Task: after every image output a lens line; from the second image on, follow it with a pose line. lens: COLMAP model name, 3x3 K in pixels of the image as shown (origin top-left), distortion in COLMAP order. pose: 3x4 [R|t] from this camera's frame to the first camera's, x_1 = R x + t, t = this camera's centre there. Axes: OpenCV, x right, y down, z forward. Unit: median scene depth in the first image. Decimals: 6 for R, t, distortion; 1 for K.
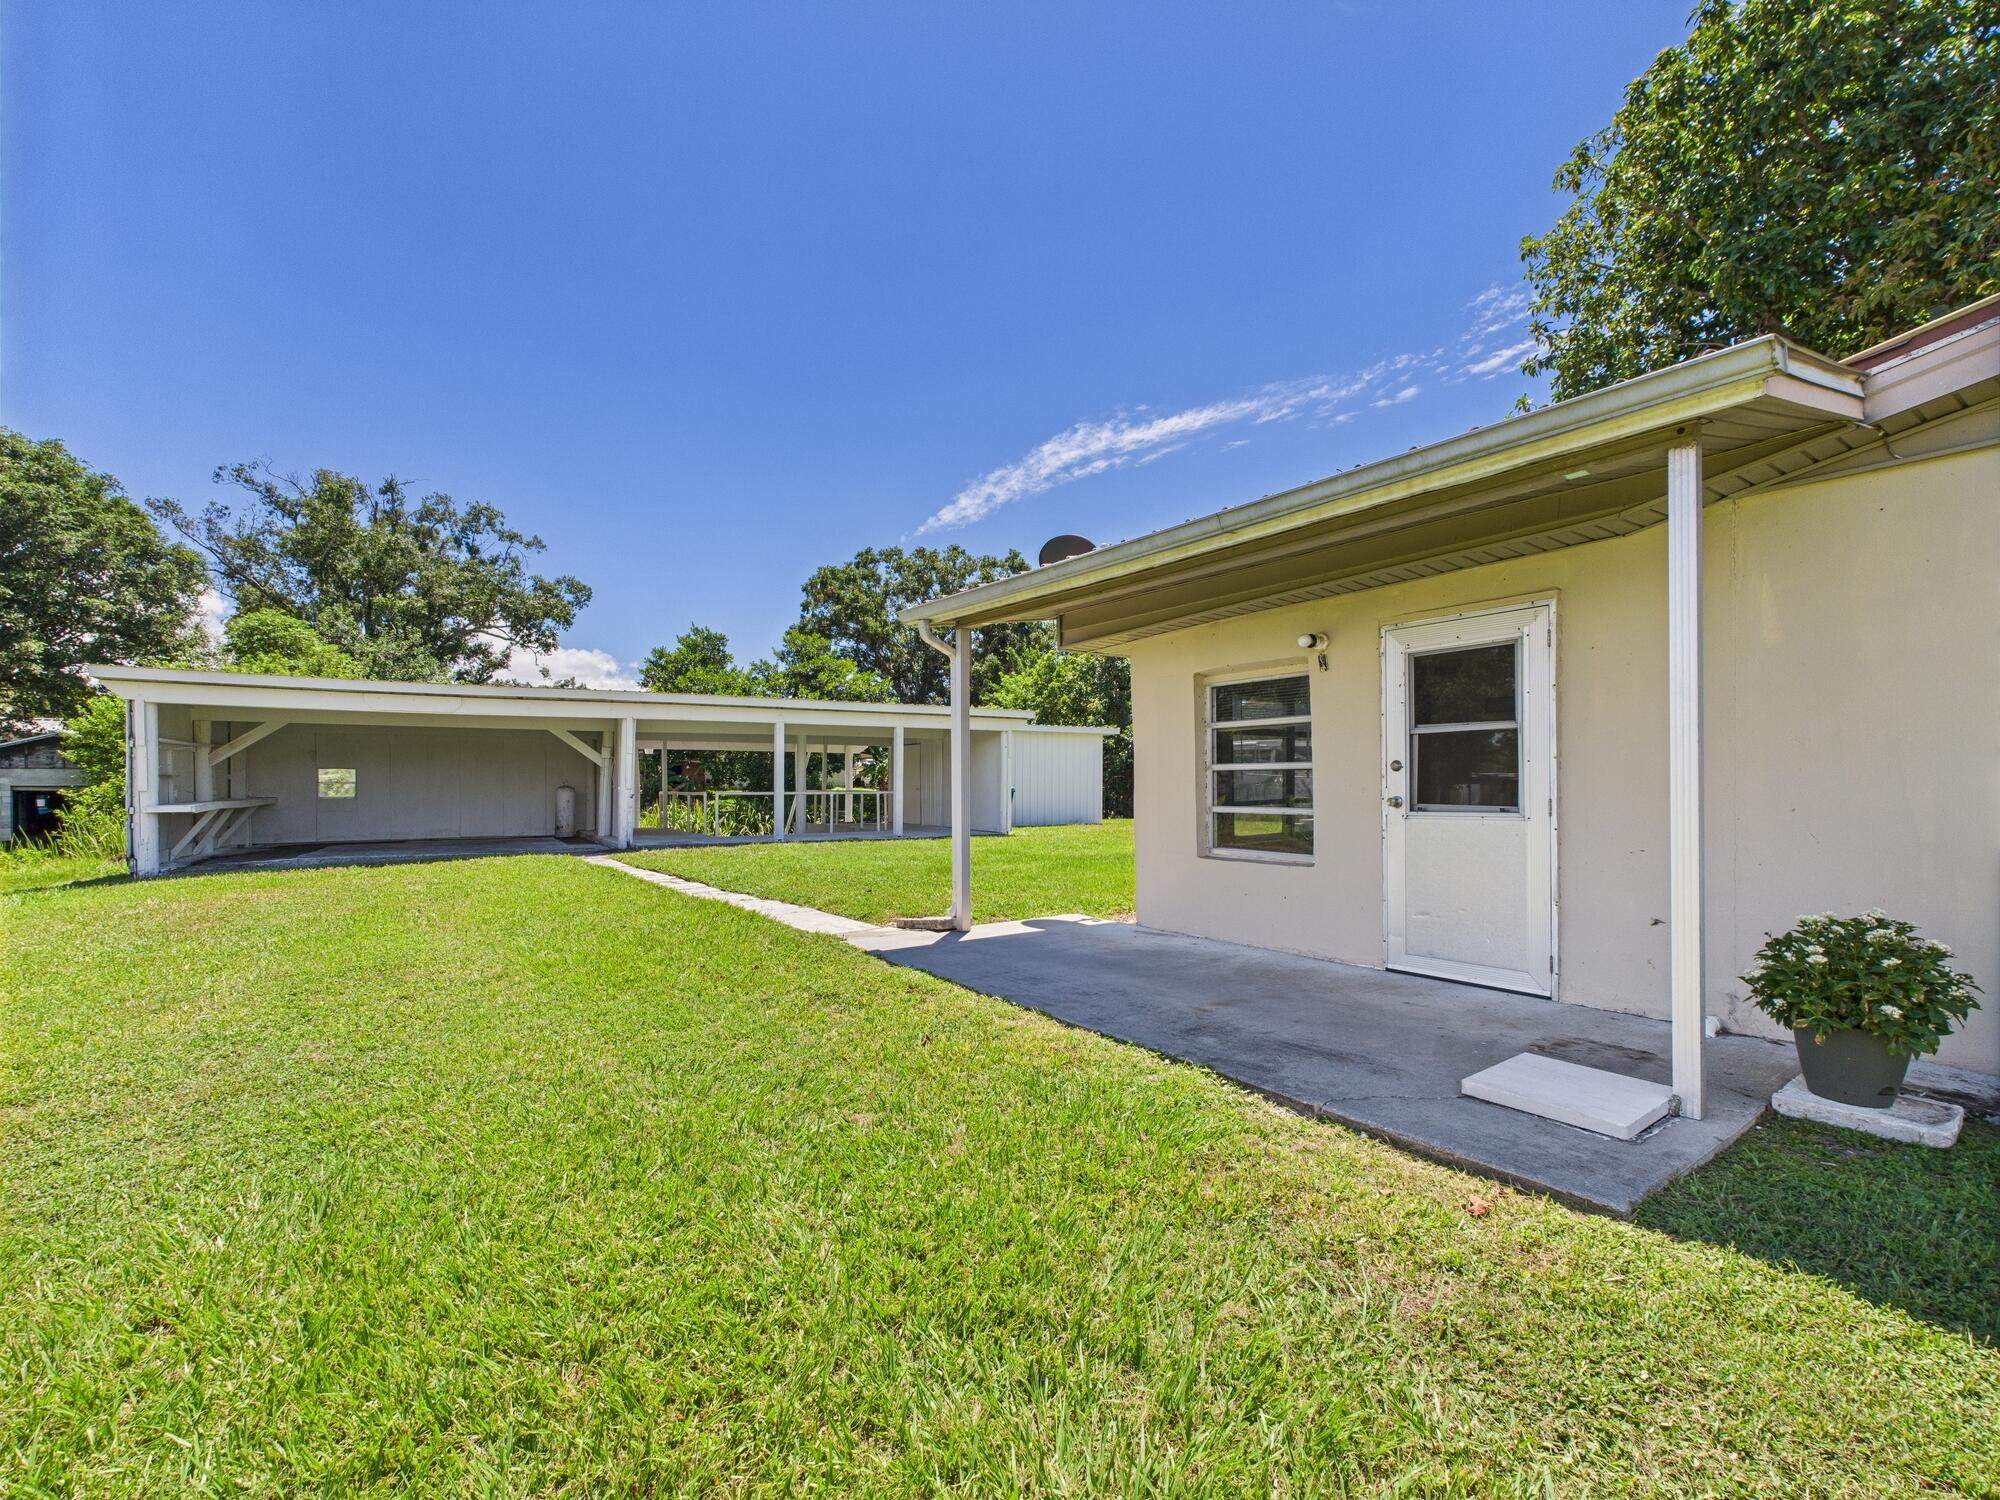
lens RADIAL K [[858.8, 0, 999.1], [0, 858.8, 778.5], [0, 0, 1]] dist [0.001180, -0.000369]
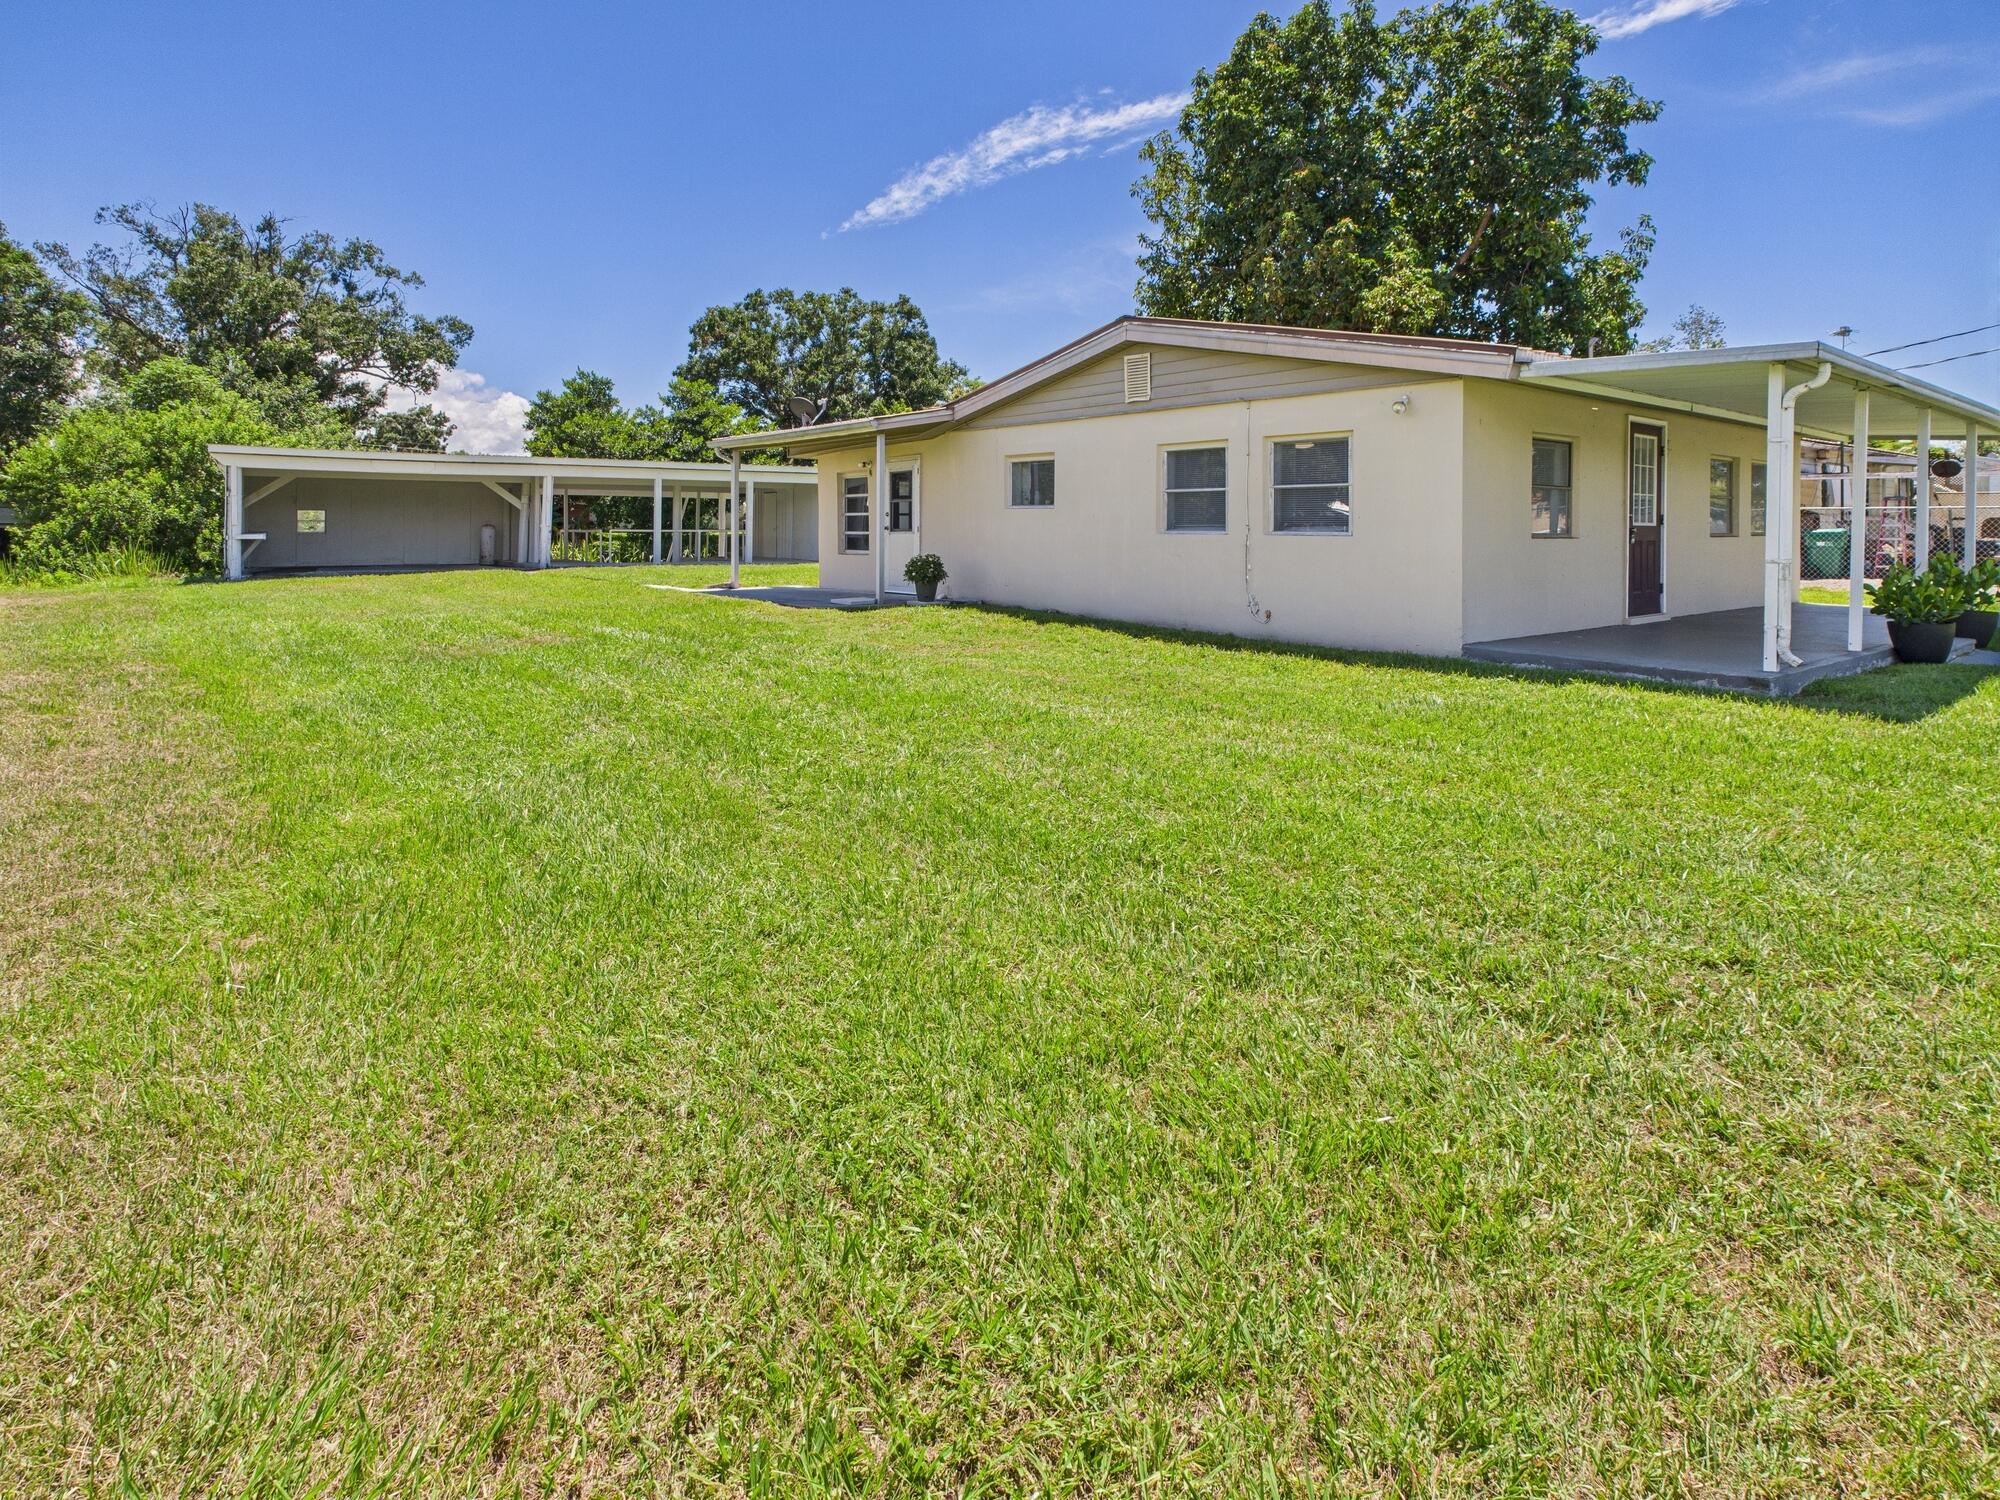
lens RADIAL K [[1015.6, 0, 995.5], [0, 1015.6, 512.0], [0, 0, 1]] dist [-0.002274, 0.000346]
pose [[0.998194, 0.006278, 0.059750, 0.066324], [-0.005625, 0.999923, -0.011094, 0.001215], [-0.059815, 0.010738, 0.998152, -0.232030]]
